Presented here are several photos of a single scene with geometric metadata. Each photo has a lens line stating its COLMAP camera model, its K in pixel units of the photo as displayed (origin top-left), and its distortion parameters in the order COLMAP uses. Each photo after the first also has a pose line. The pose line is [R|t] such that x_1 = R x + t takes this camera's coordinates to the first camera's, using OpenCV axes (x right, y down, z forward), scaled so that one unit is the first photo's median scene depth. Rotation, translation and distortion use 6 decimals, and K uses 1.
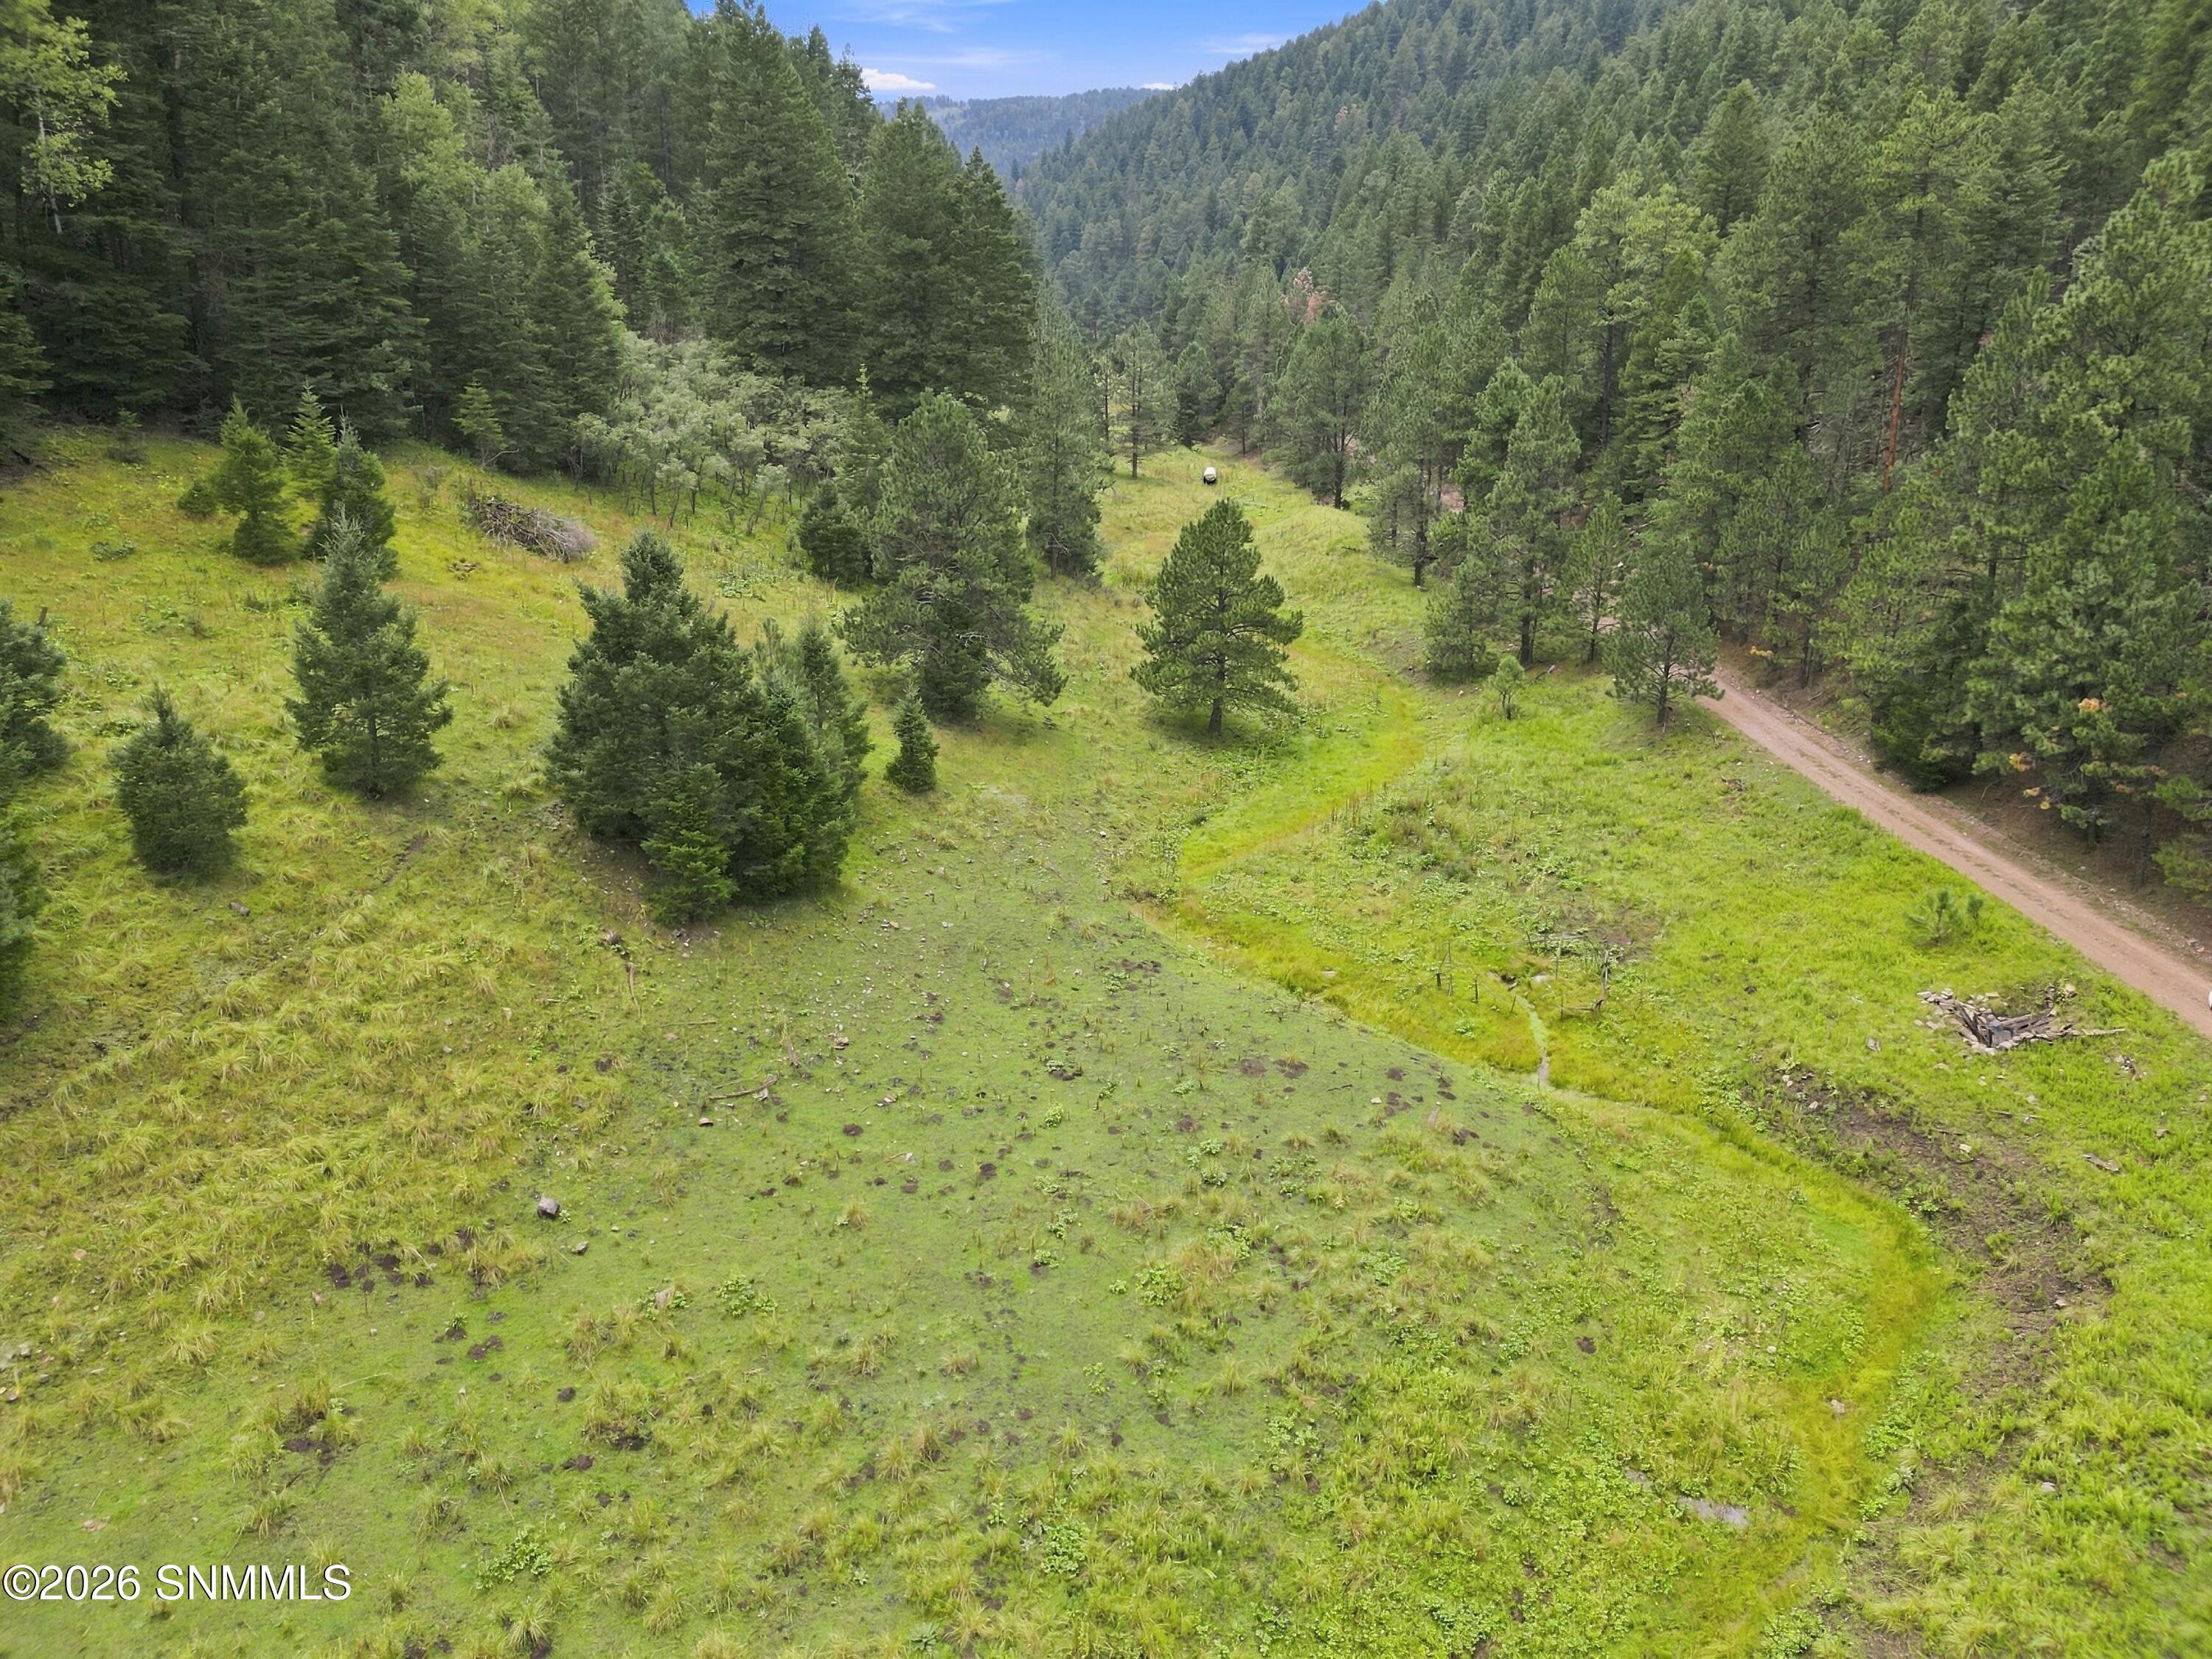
lens RADIAL K [[1533.3, 0, 1096.8], [0, 1533.3, 834.3], [0, 0, 1]] dist [0.079294, -0.090942]
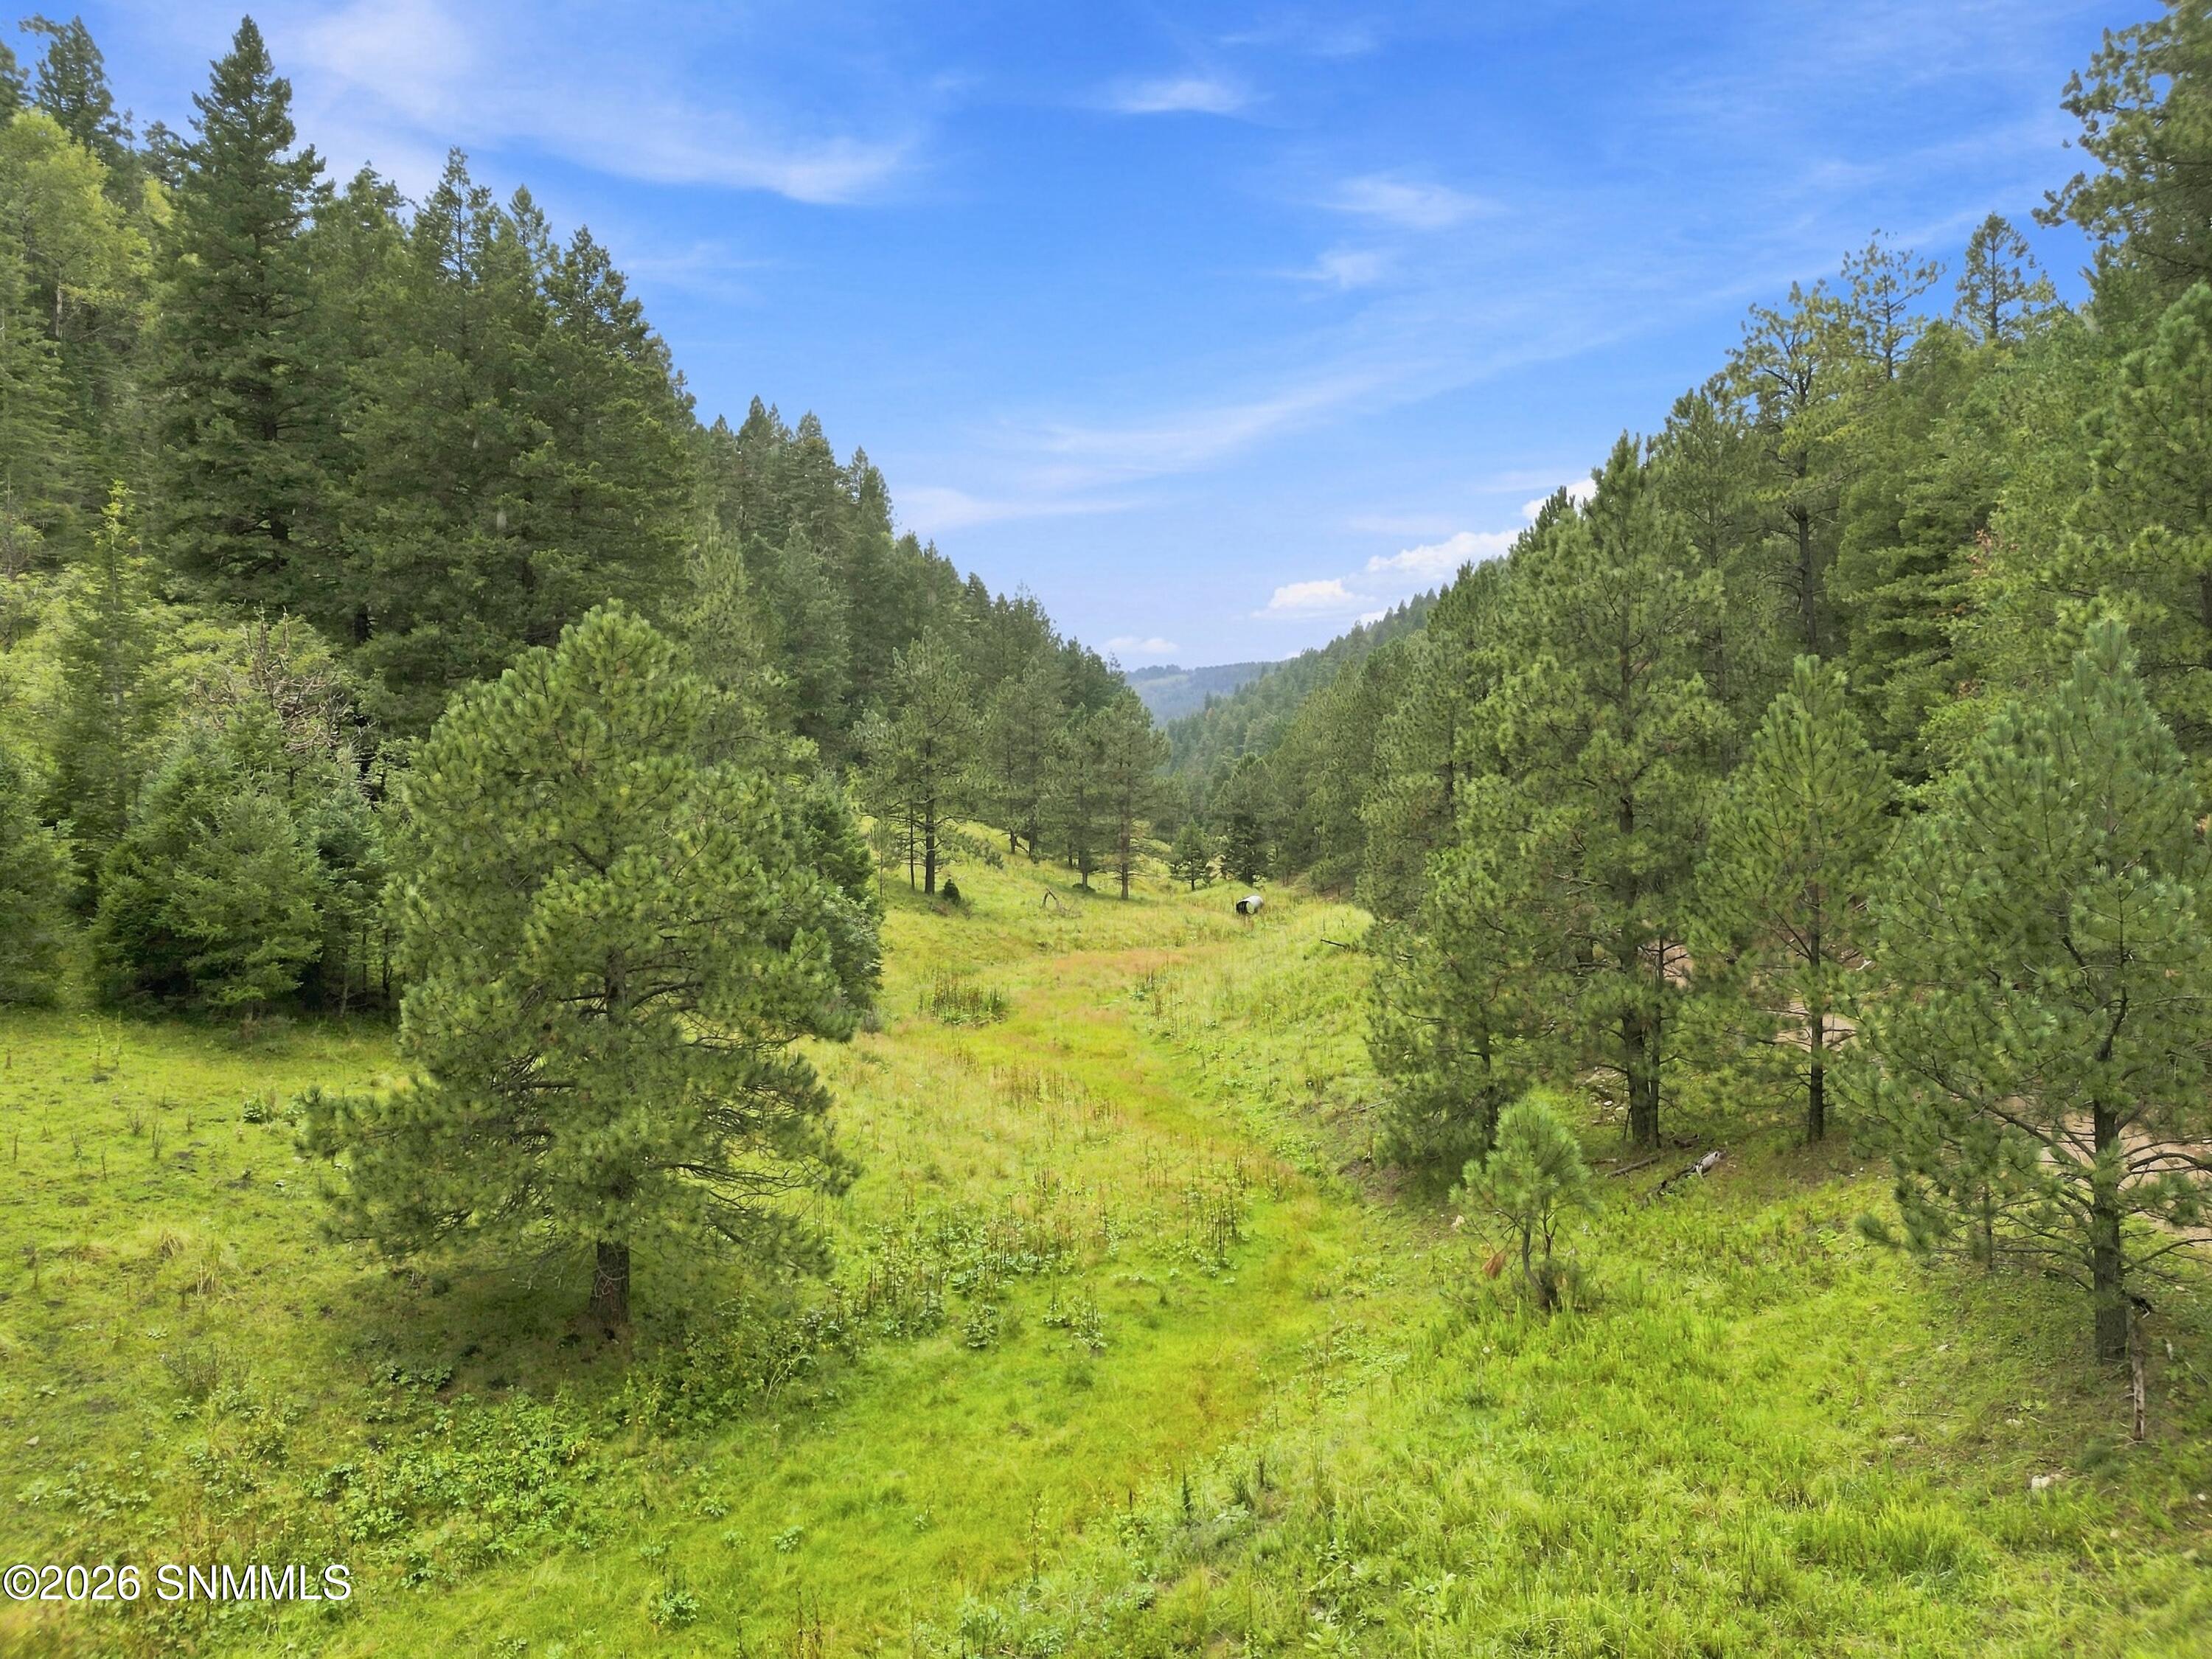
lens RADIAL K [[1533.3, 0, 1096.8], [0, 1533.3, 834.3], [0, 0, 1]] dist [0.079294, -0.090942]
pose [[0.988738, -0.008213, -0.149431, 0.240377], [-0.042123, 0.942855, -0.330531, -0.062102], [0.143606, 0.333103, 0.931890, 0.712497]]
